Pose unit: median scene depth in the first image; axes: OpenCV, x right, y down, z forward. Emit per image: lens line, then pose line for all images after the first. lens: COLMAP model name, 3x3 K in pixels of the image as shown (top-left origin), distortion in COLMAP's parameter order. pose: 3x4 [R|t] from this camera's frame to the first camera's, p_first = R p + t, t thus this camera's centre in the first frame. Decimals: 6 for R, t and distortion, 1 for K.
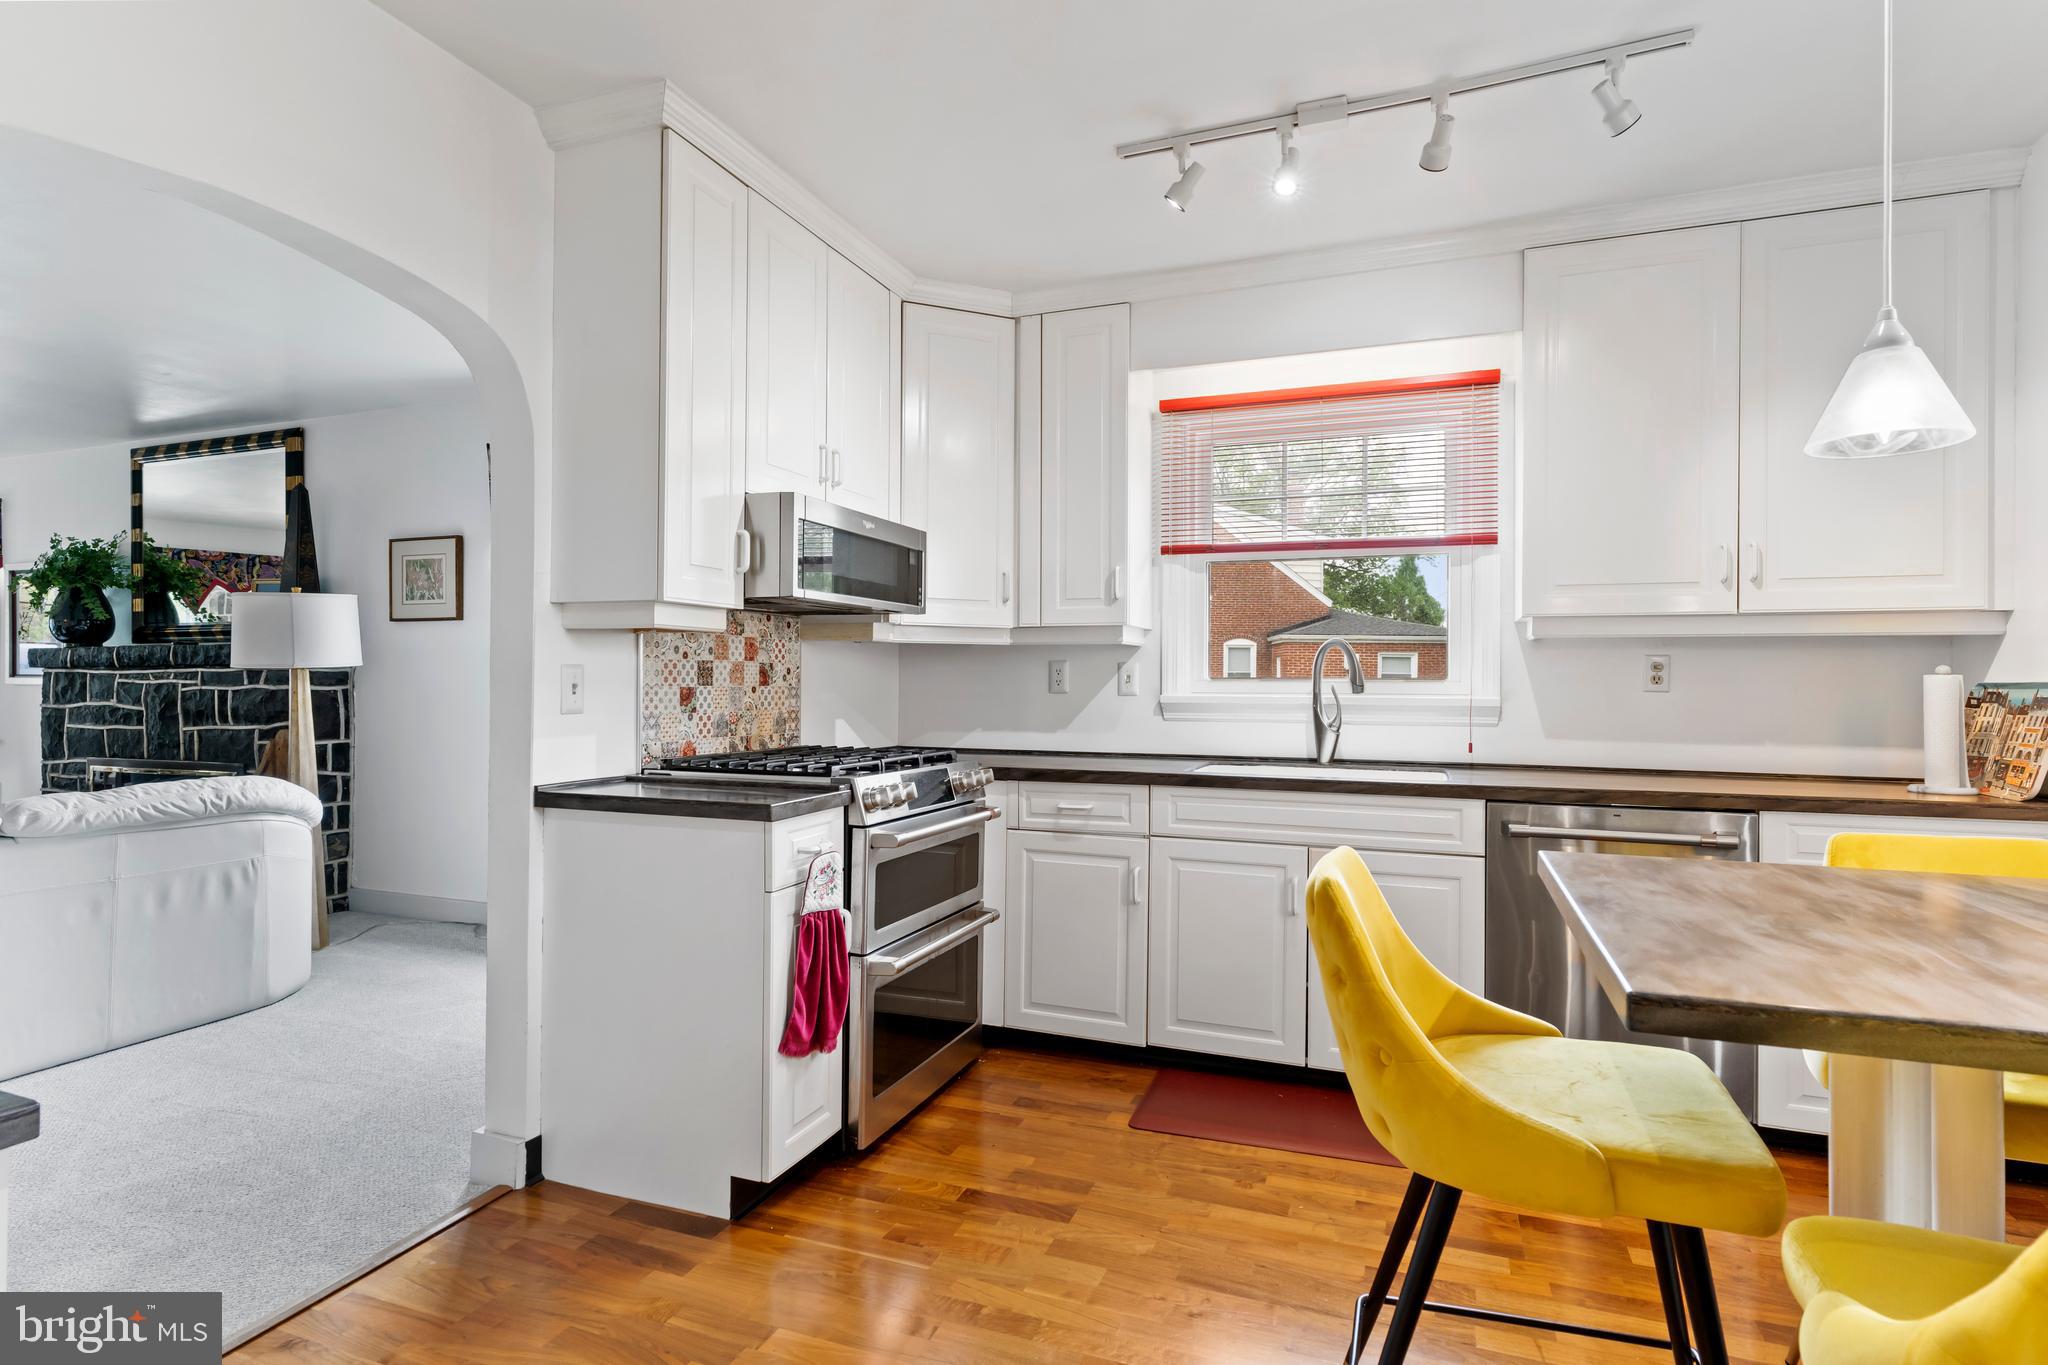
lens RADIAL K [[1051.6, 0, 1021.8], [0, 1051.6, 681.7], [0, 0, 1]] dist [-0.010322, 0.005985]
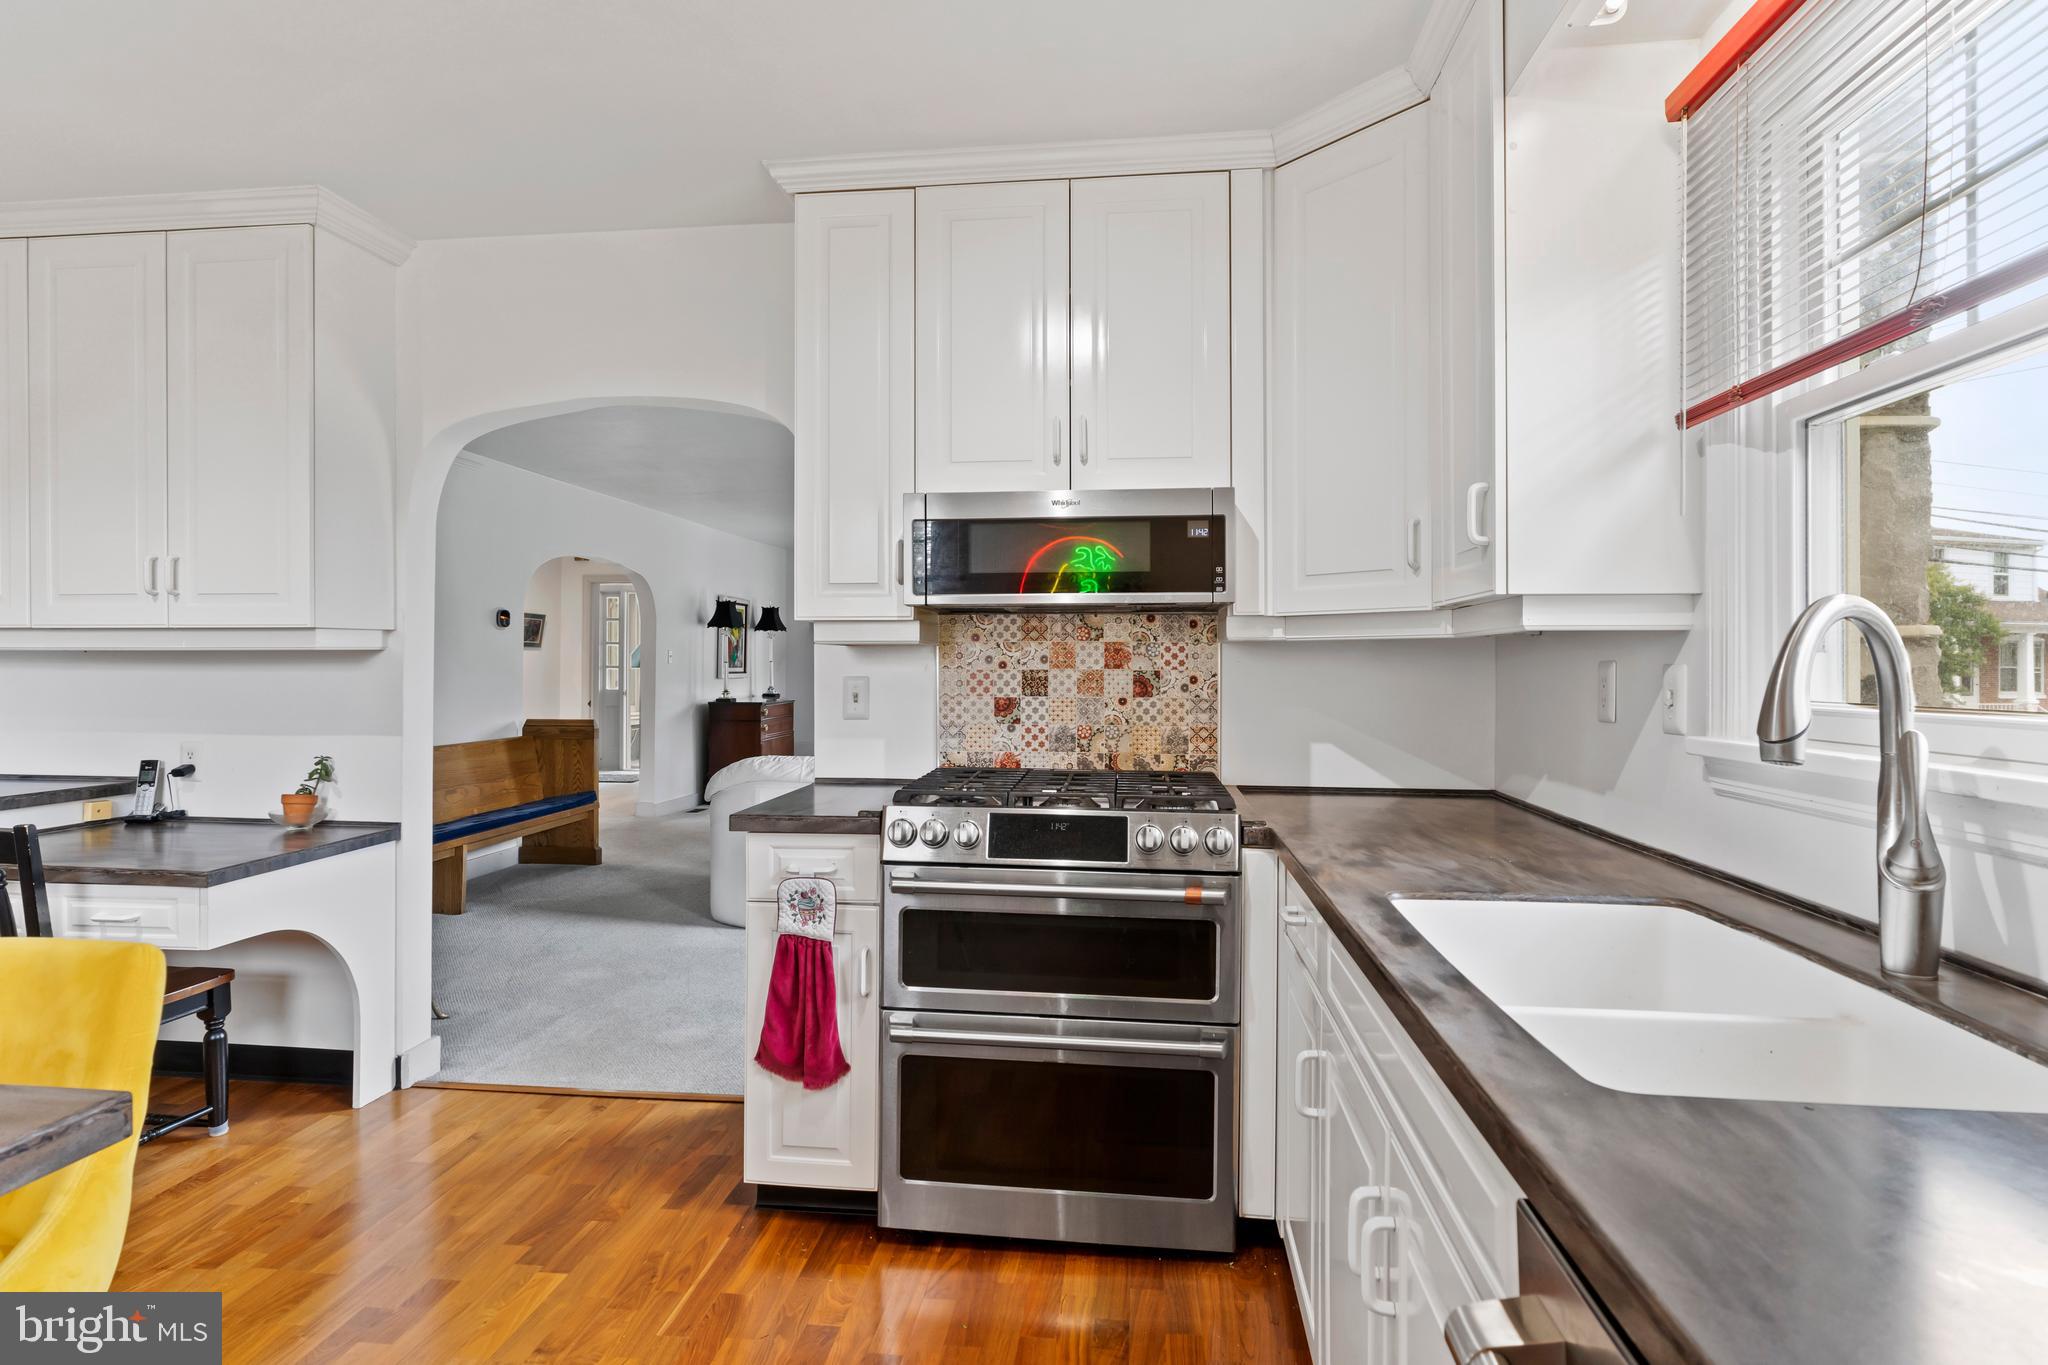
lens RADIAL K [[1051.6, 0, 1019.6], [0, 1051.6, 662.0], [0, 0, 1]] dist [-0.010322, 0.005985]
pose [[0.252294, -0.008532, -0.967613, 0.618030], [-0.001532, 0.999956, -0.009217, -0.018399], [0.967650, 0.003808, 0.252269, 0.744843]]
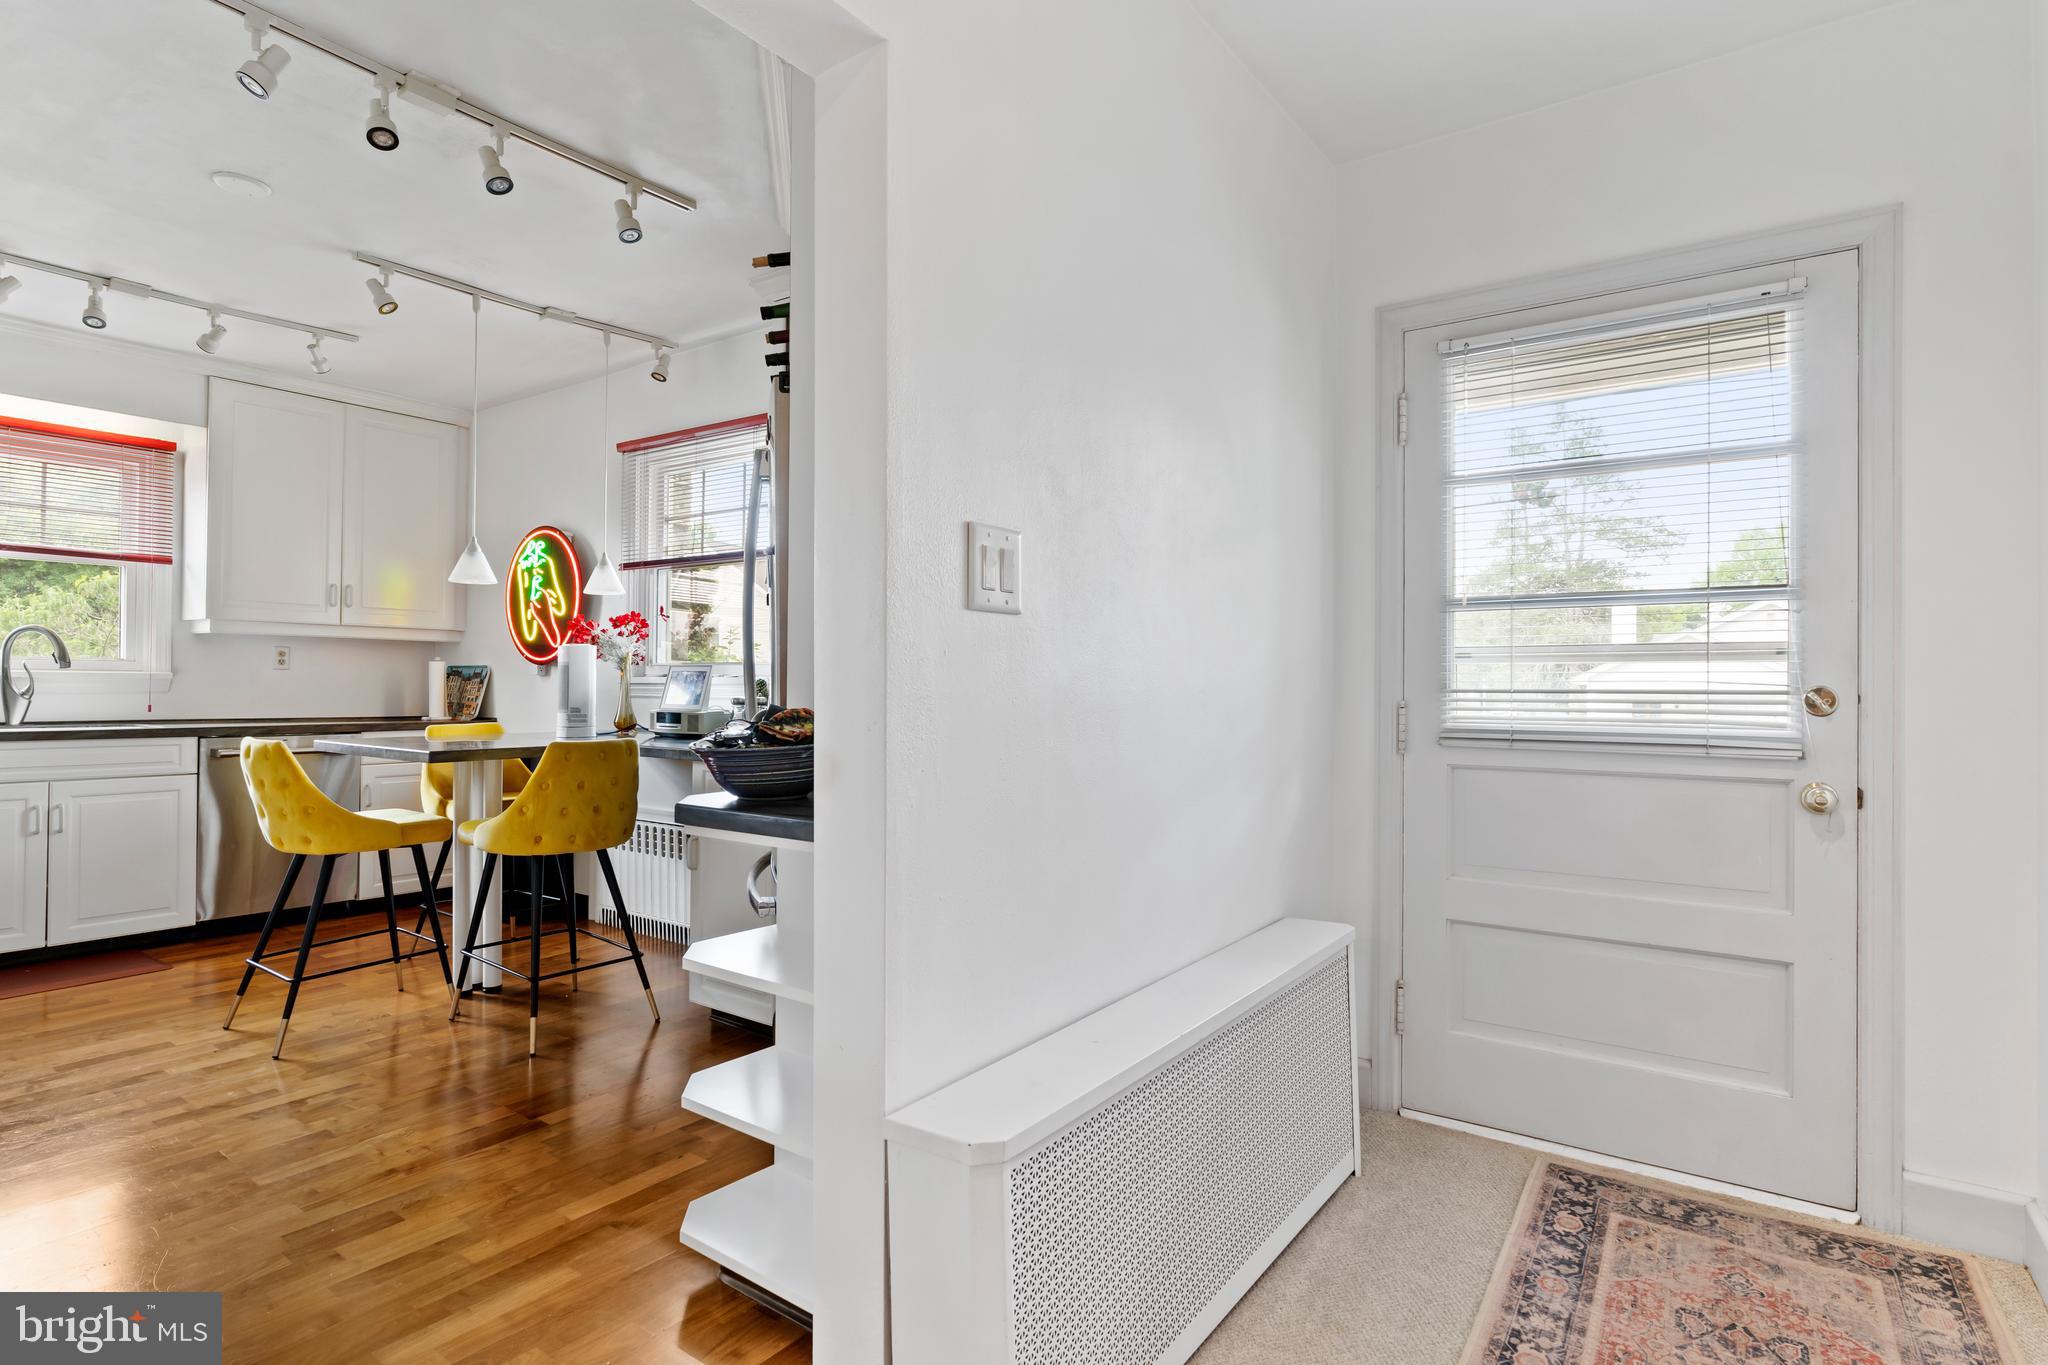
lens RADIAL K [[1051.6, 0, 1021.1], [0, 1051.6, 678.1], [0, 0, 1]] dist [-0.010322, 0.005985]
pose [[0.256372, 0.004321, 0.966568, -0.684353], [-0.007991, 0.999965, -0.002351, 0.018233], [-0.966545, -0.007121, 0.256398, -0.525845]]
